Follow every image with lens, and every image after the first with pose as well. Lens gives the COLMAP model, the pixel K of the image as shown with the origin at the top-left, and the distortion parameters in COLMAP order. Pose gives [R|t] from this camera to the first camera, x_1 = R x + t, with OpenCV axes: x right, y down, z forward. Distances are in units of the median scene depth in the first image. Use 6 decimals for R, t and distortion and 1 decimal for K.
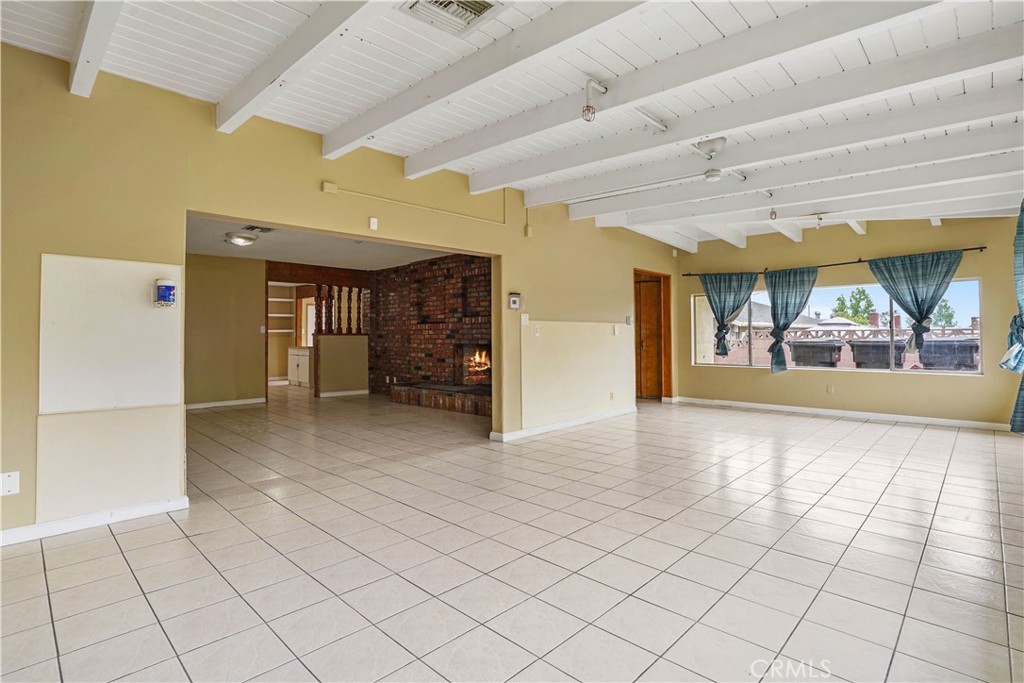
lens RADIAL K [[507.3, 0, 514.0], [0, 507.3, 333.5], [0, 0, 1]] dist [-0.026388, 0.000564]
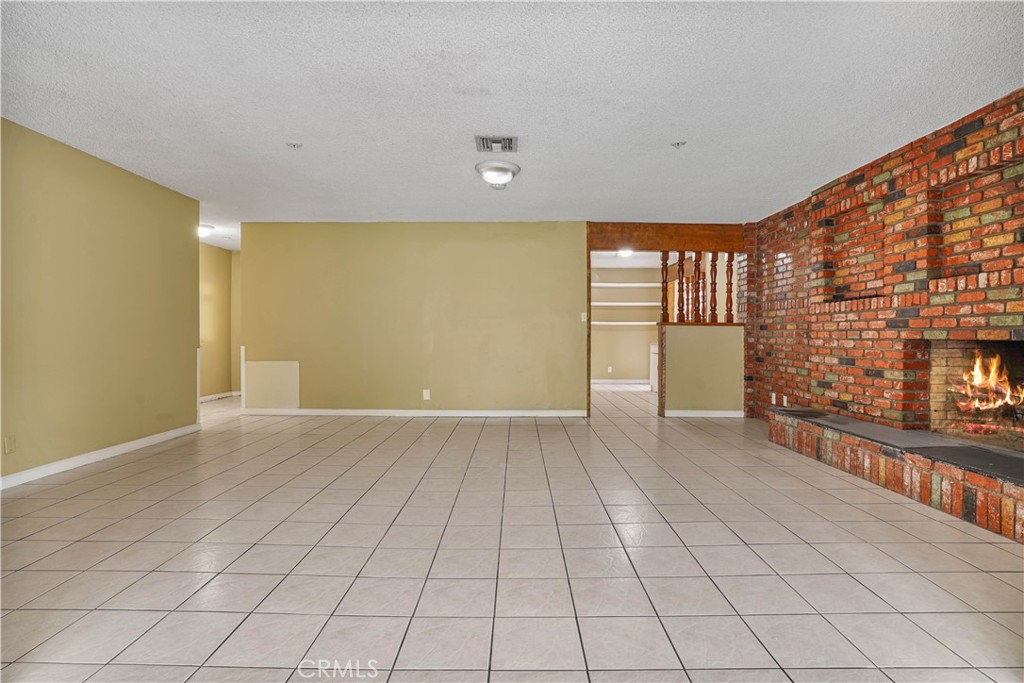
lens RADIAL K [[510.5, 0, 506.2], [0, 510.5, 339.2], [0, 0, 1]] dist [-0.051088, 0.022600]
pose [[0.685158, 0.011887, -0.728297, -0.034865], [-0.002227, 0.999896, 0.014225, 0.013704], [0.728391, -0.008125, 0.685114, 0.401846]]
